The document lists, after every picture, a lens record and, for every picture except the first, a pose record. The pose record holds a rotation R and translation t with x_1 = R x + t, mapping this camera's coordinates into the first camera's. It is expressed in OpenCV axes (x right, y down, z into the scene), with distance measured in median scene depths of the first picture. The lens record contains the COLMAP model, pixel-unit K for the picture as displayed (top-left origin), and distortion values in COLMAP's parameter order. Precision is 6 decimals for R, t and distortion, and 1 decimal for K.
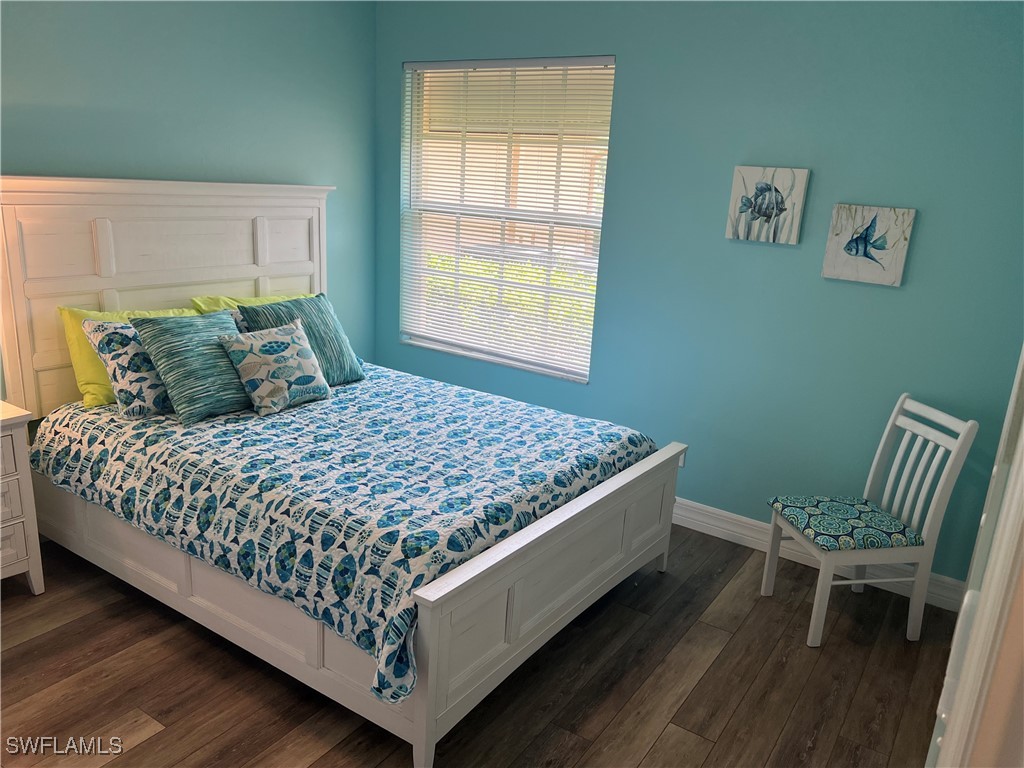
lens RADIAL K [[768.8, 0, 513.0], [0, 768.8, 392.5], [0, 0, 1]] dist [0.028742, -0.032784]
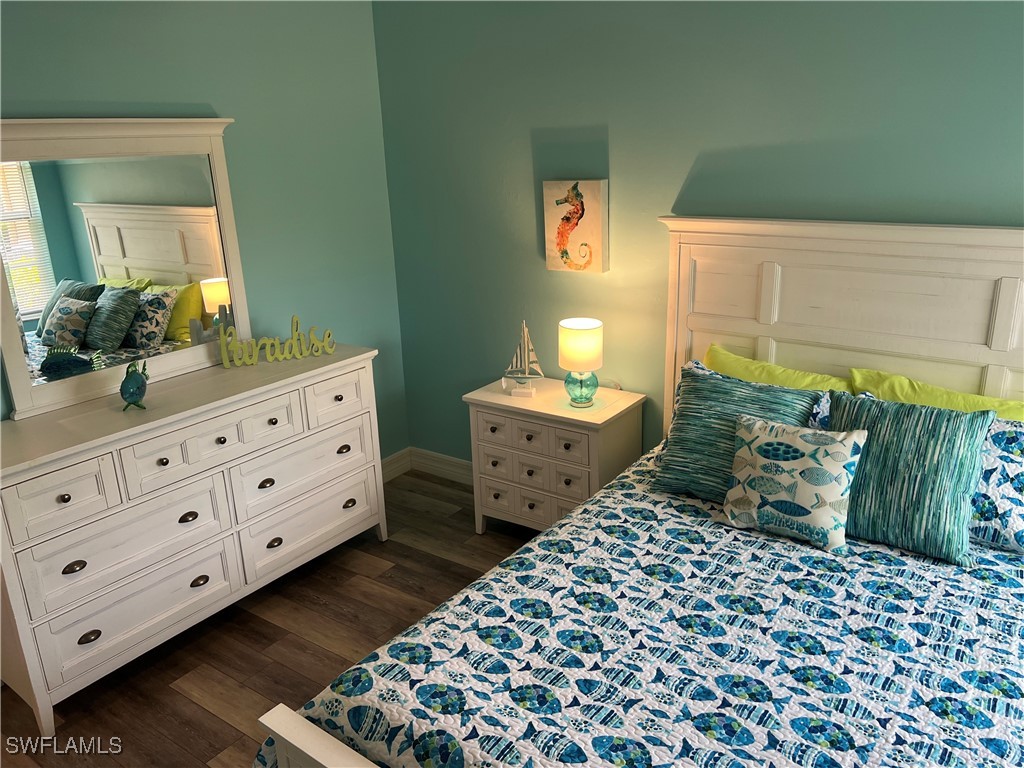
lens RADIAL K [[771.6, 0, 518.6], [0, 771.6, 377.1], [0, 0, 1]] dist [0.067616, -0.078203]
pose [[-0.028084, 0.243627, -0.969462, 0.494718], [-0.240849, 0.939623, 0.243105, -0.296886], [0.970156, 0.240322, 0.032289, 0.842746]]
